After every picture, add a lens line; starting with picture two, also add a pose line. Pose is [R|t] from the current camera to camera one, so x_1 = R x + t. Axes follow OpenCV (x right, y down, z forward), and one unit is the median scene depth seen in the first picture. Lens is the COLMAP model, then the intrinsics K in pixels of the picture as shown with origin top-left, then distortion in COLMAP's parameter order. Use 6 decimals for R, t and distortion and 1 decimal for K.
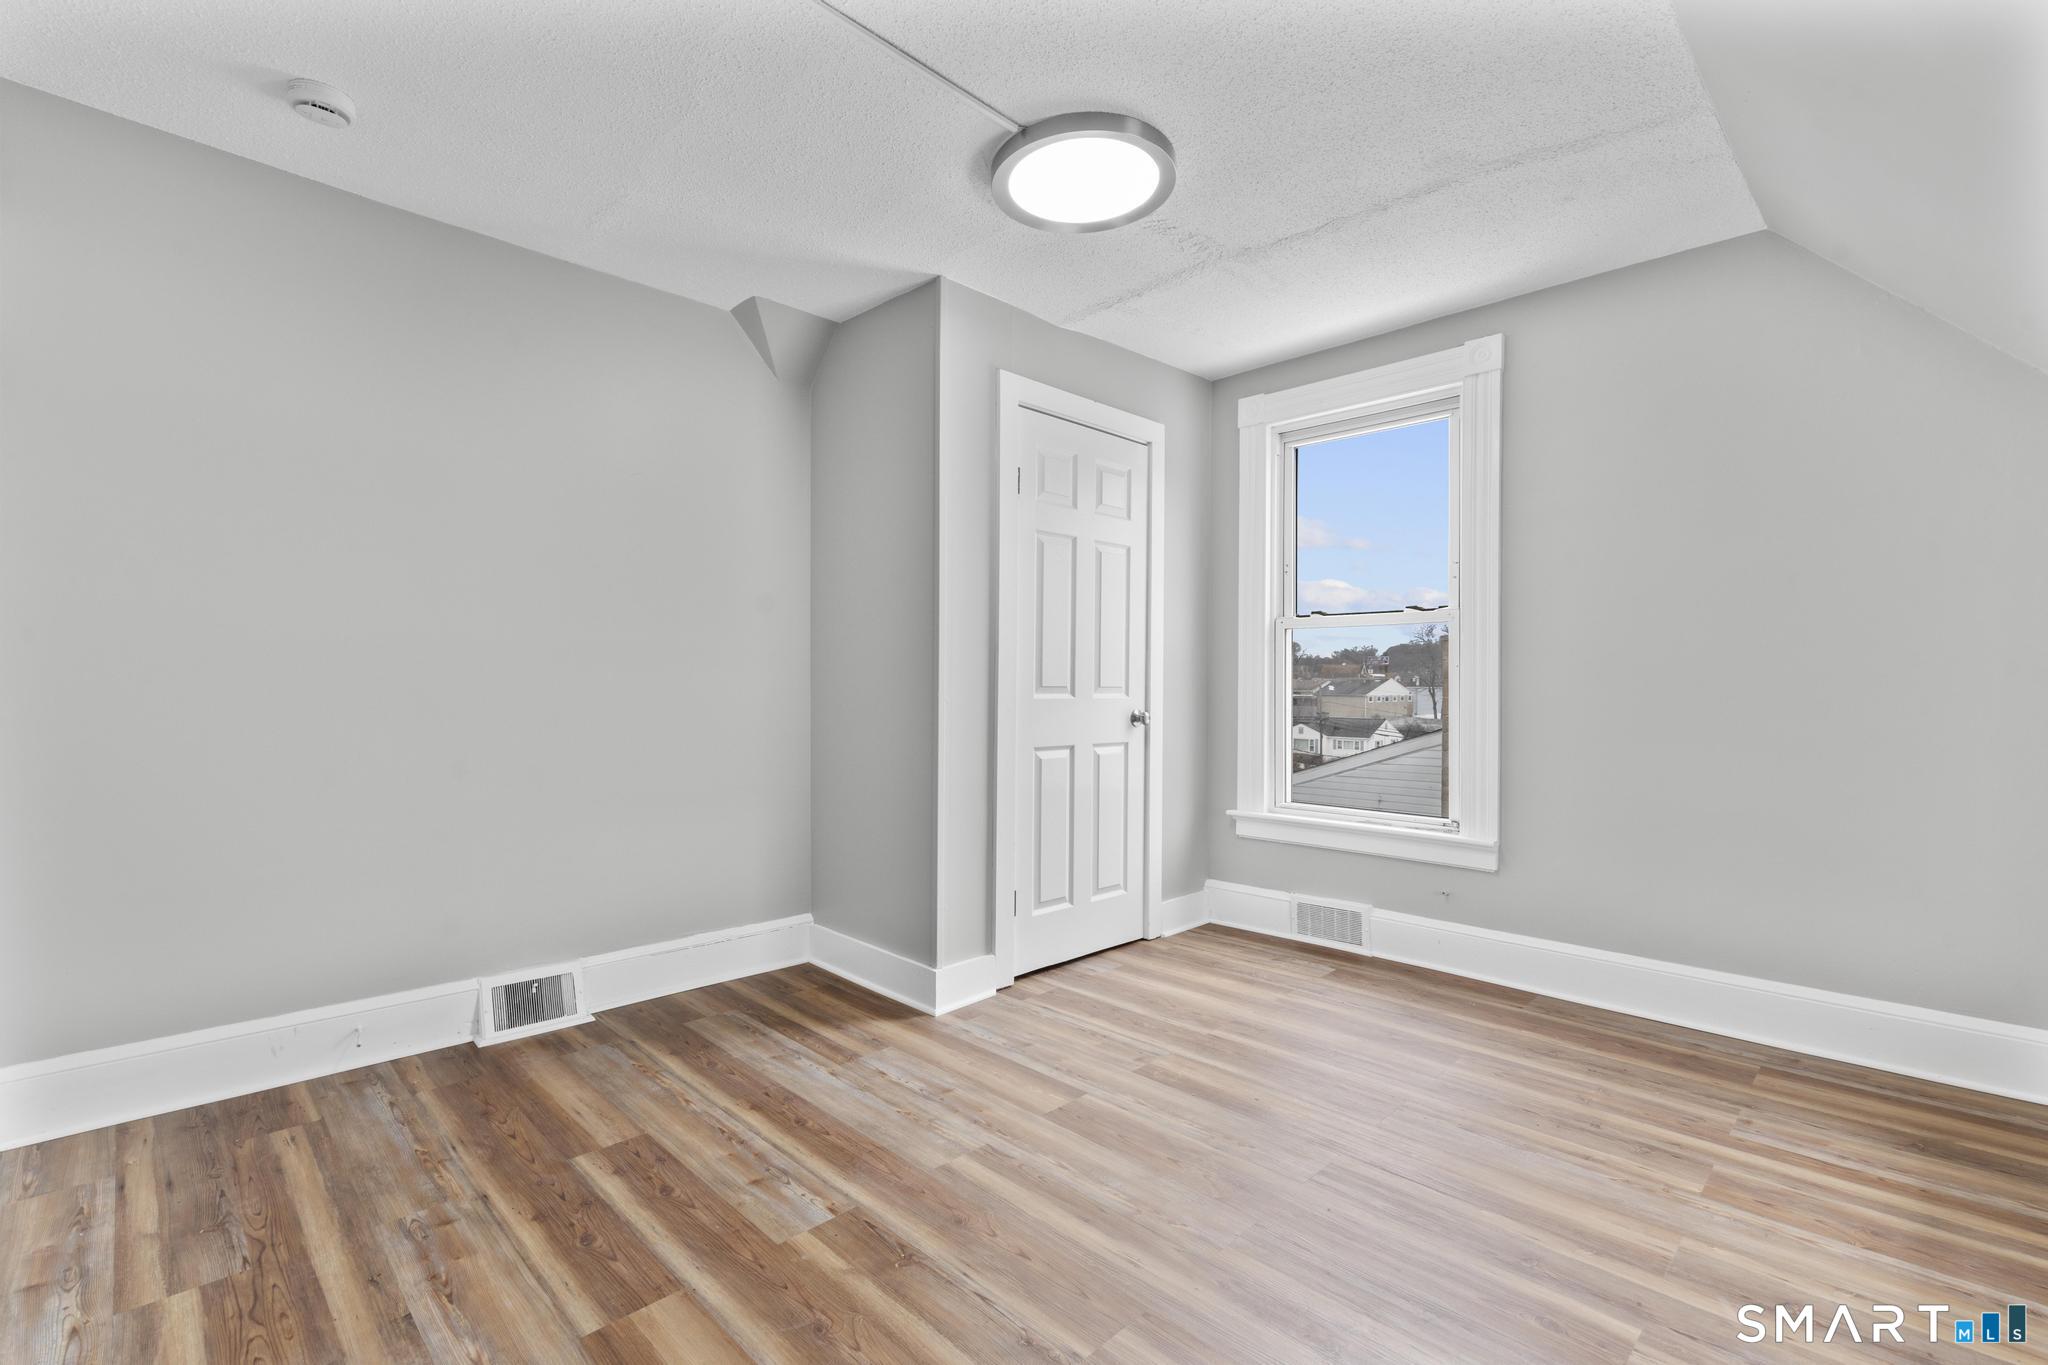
lens RADIAL K [[916.4, 0, 1037.0], [0, 916.4, 677.3], [0, 0, 1]] dist [-0.010776, 0.003612]
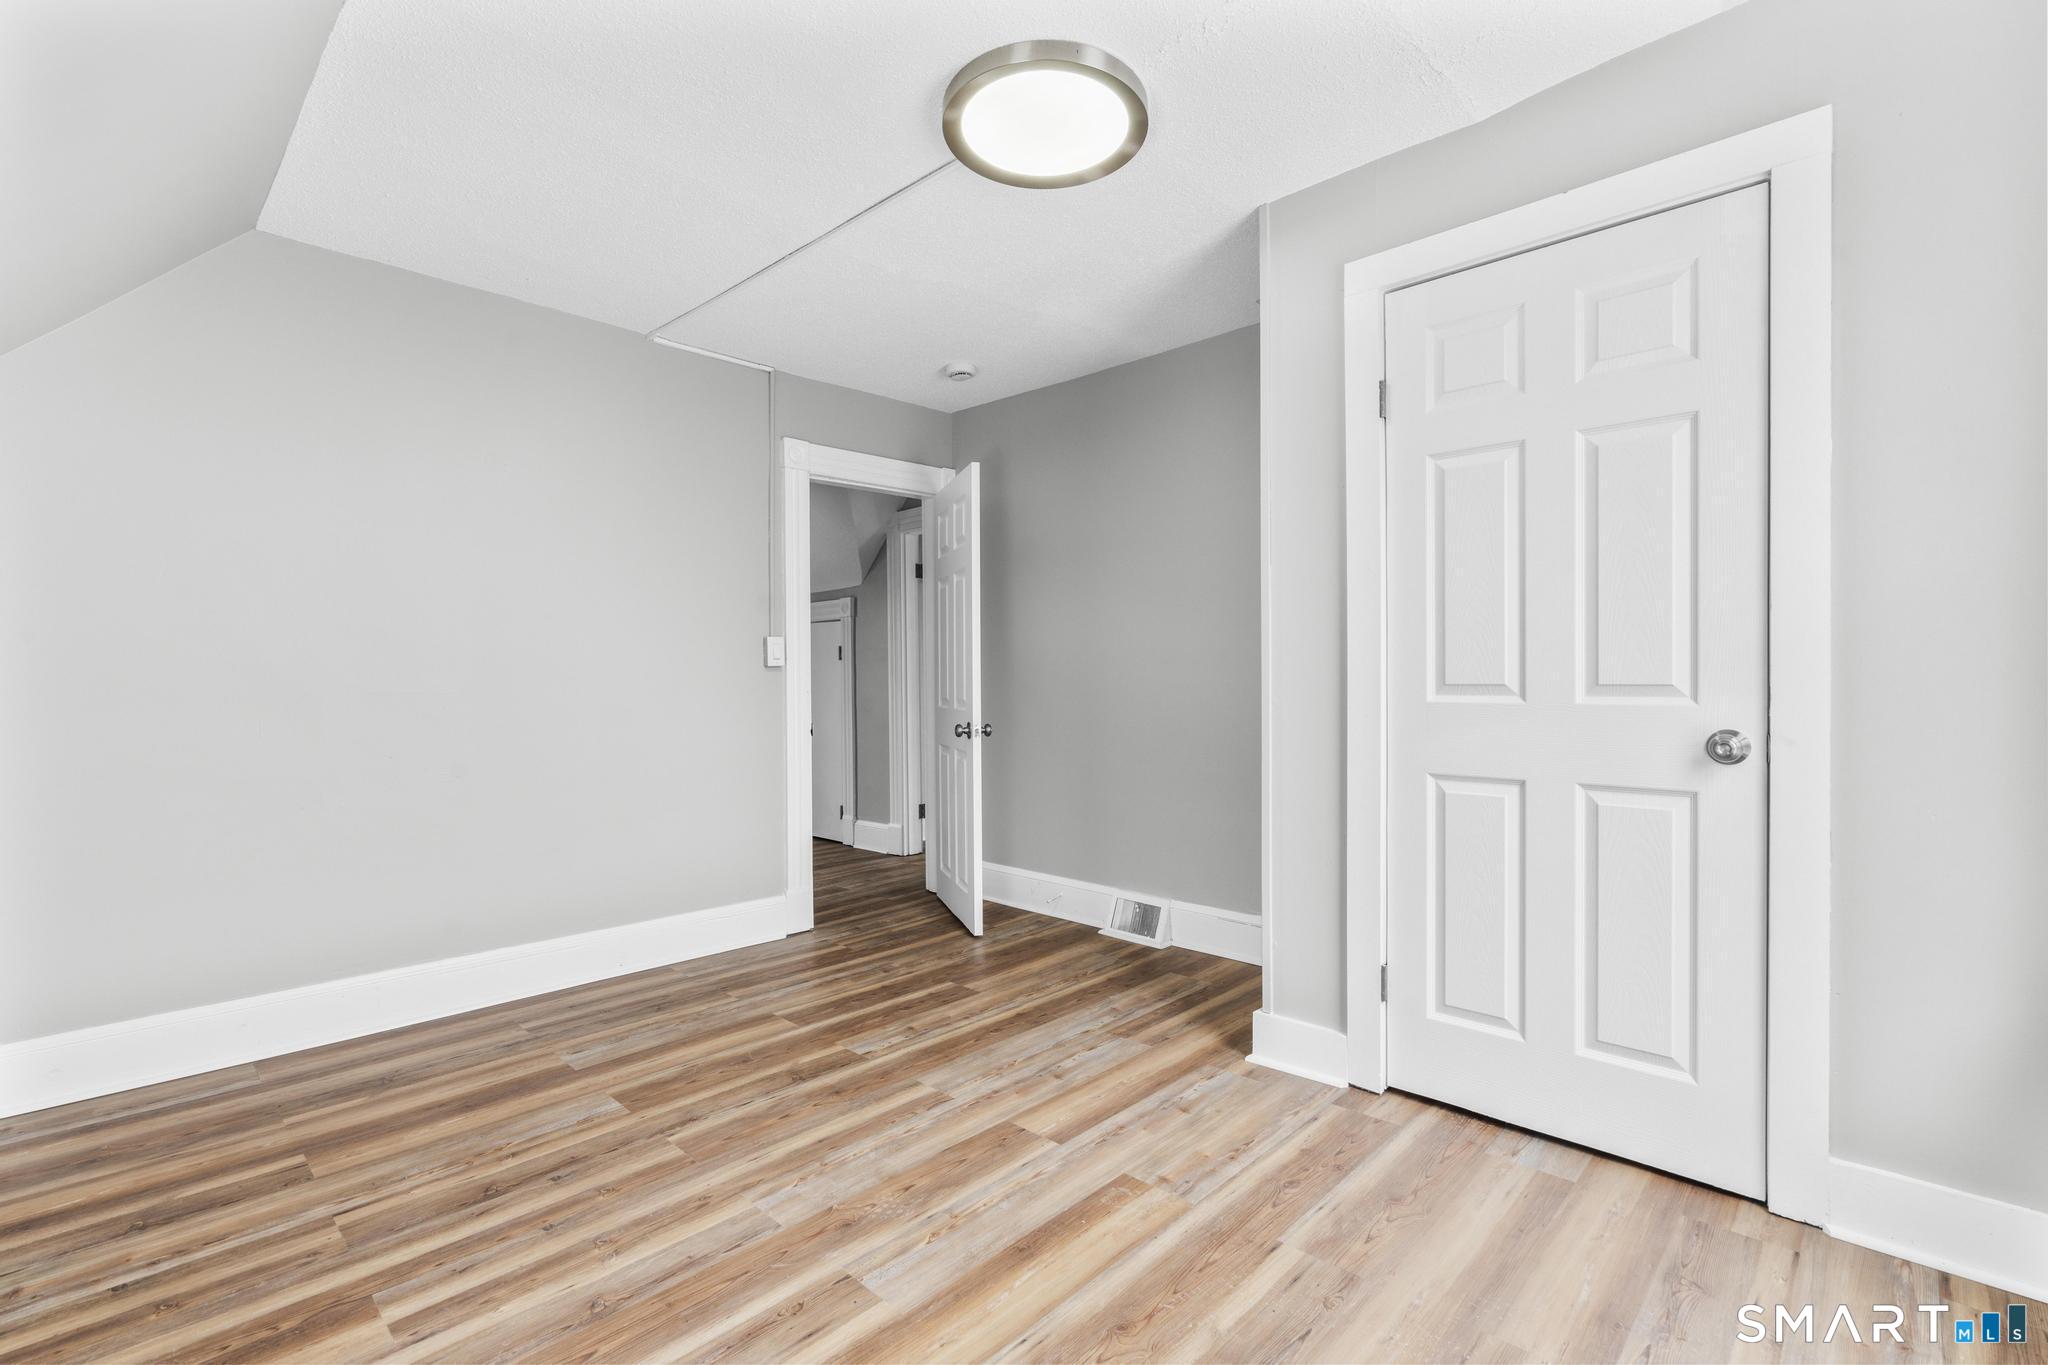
lens RADIAL K [[916.4, 0, 1017.4], [0, 916.4, 680.8], [0, 0, 1]] dist [-0.010776, 0.003612]
pose [[0.007736, -0.005156, -0.999957, 0.903956], [0.013612, 0.999895, -0.005050, 0.008339], [0.999877, -0.013573, 0.007806, 0.916409]]
